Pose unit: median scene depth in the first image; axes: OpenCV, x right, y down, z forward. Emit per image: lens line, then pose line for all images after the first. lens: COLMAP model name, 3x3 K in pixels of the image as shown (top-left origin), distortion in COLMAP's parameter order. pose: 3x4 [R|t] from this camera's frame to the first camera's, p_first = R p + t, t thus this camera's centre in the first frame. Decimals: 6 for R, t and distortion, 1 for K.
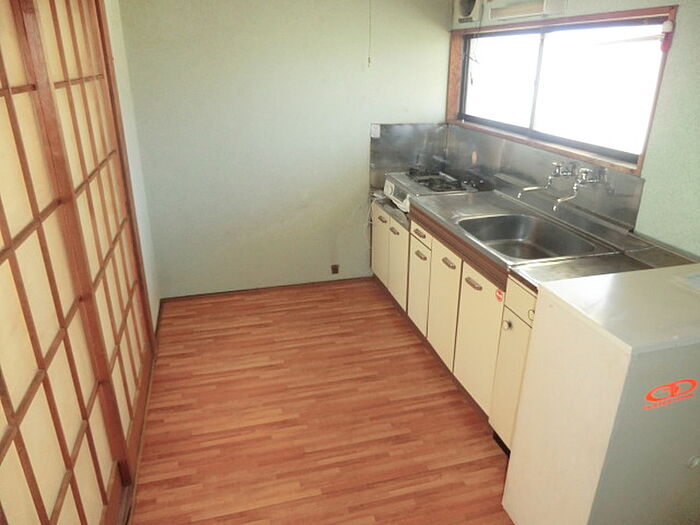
lens RADIAL K [[509.7, 0, 351.9], [0, 509.7, 262.3], [0, 0, 1]] dist [-0.034438, 0.018740]
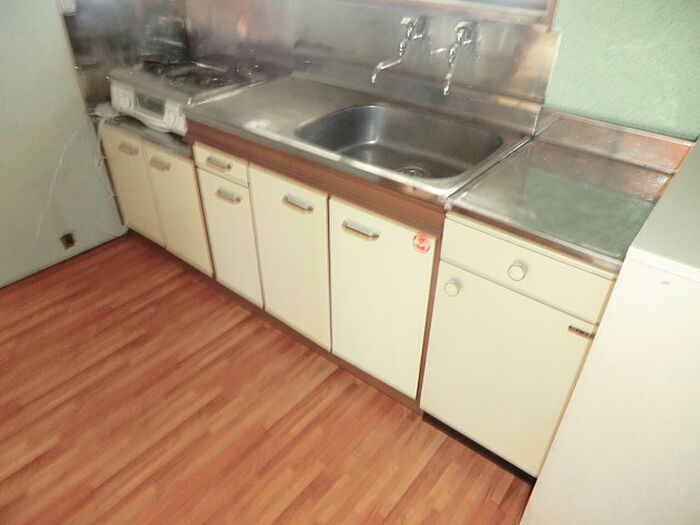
lens RADIAL K [[509.7, 0, 347.3], [0, 509.7, 262.8], [0, 0, 1]] dist [-0.034438, 0.018740]
pose [[0.821321, -0.324703, 0.469041, -0.067671], [0.214119, 0.937559, 0.274108, -0.076257], [-0.528757, -0.124701, 0.839563, 0.357635]]
